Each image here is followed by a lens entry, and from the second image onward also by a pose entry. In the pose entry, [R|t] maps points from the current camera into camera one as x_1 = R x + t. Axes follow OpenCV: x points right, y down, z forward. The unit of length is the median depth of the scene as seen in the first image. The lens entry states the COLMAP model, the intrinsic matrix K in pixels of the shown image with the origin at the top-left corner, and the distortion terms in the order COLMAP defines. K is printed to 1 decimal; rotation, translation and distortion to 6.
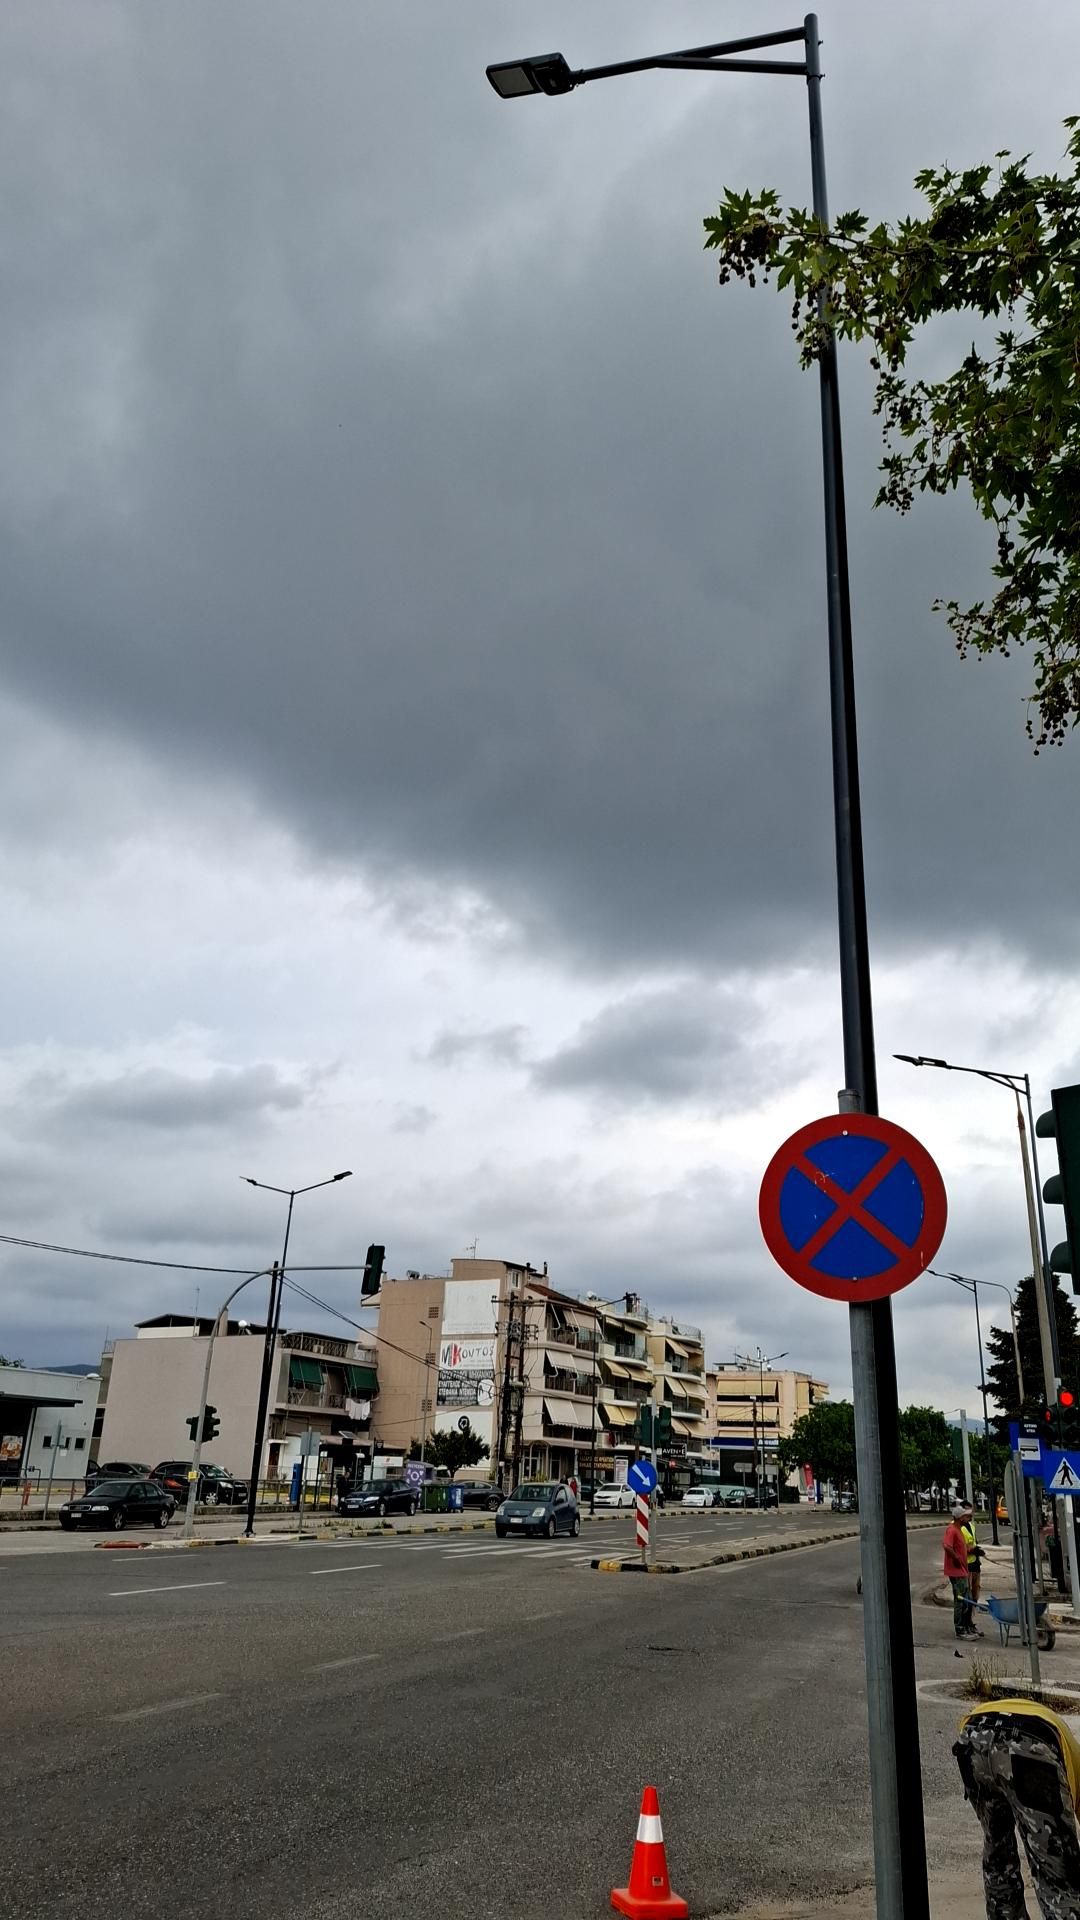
lens RADIAL K [[1337.5, 0, 554.5], [0, 1337.5, 921.8], [0, 0, 1]] dist [0.137747, -0.203764]
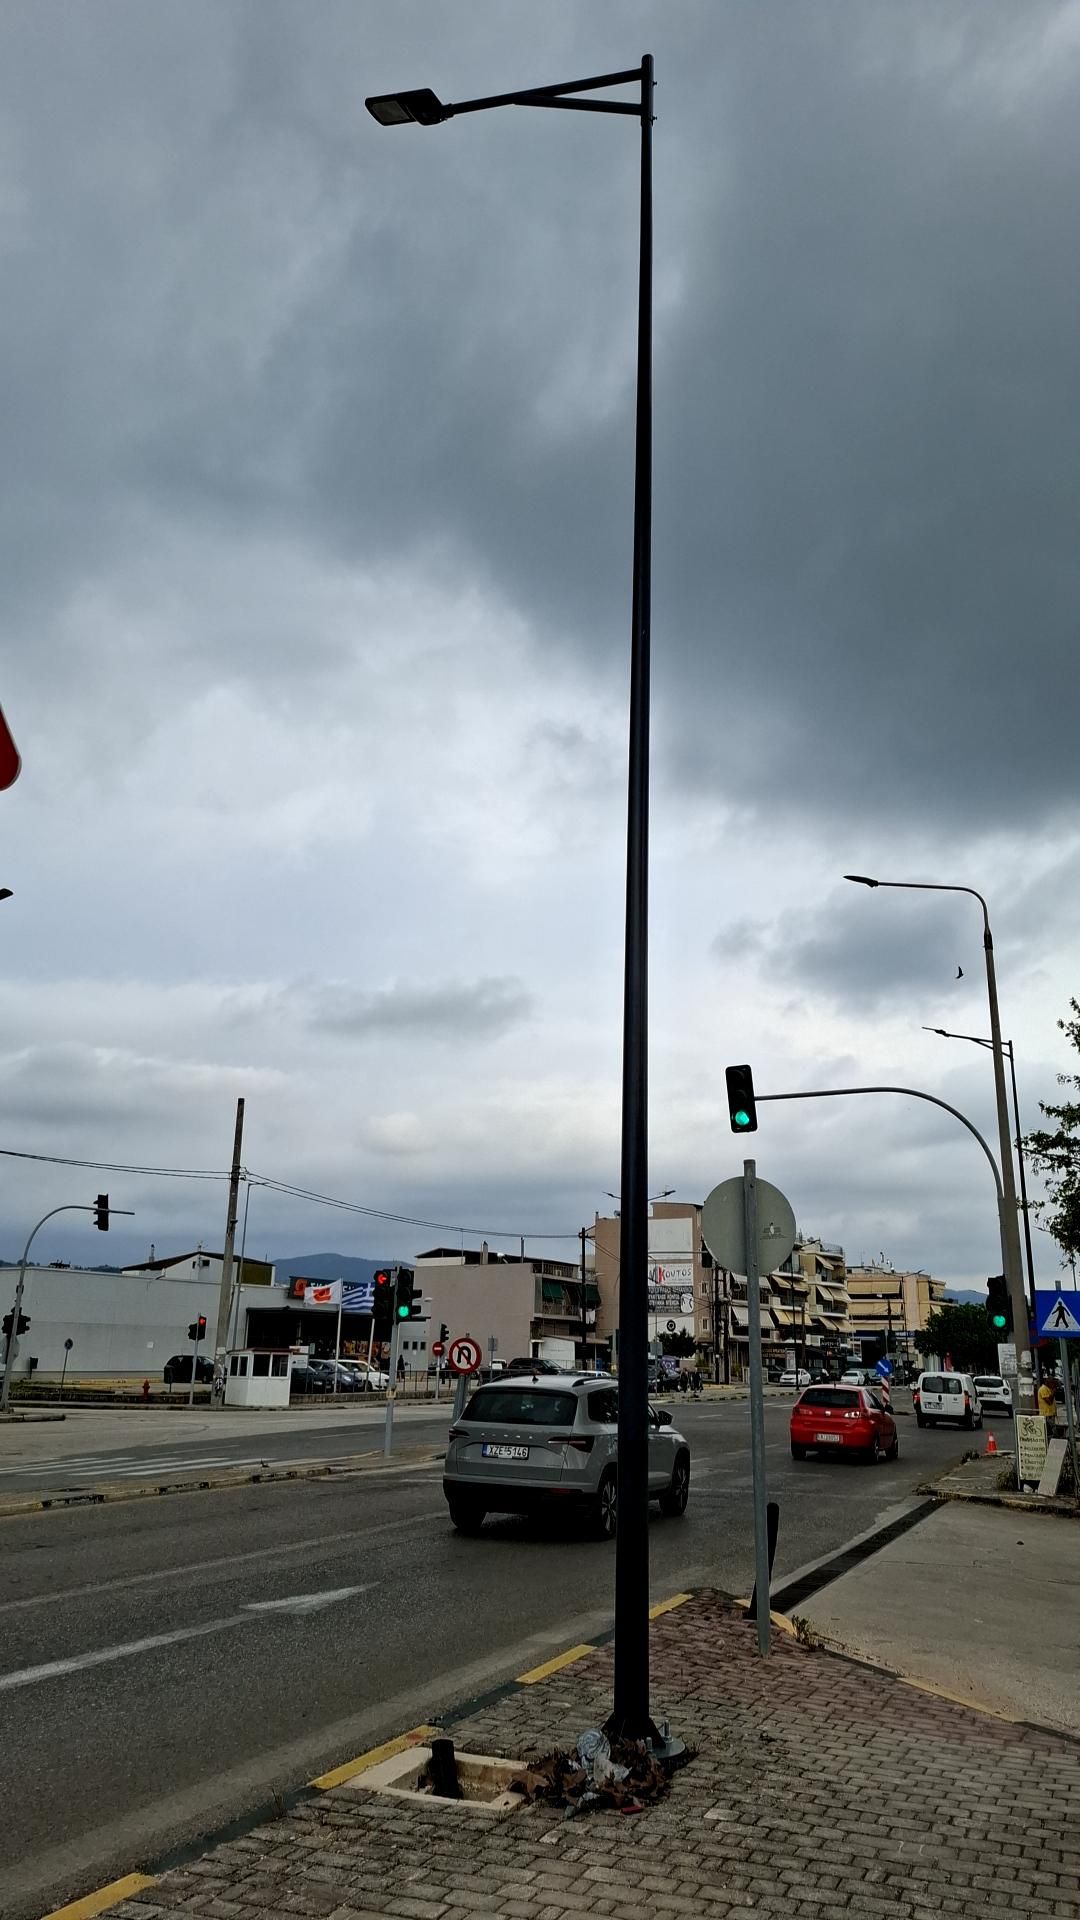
lens RADIAL K [[1341.8, 0, 547.4], [0, 1341.8, 962.4], [0, 0, 1]] dist [0.137891, -0.207626]
pose [[0.996502, -0.039819, -0.073466, -0.072358], [0.046988, 0.994019, 0.098583, -0.109367], [0.069102, -0.101690, 0.992413, -0.259443]]
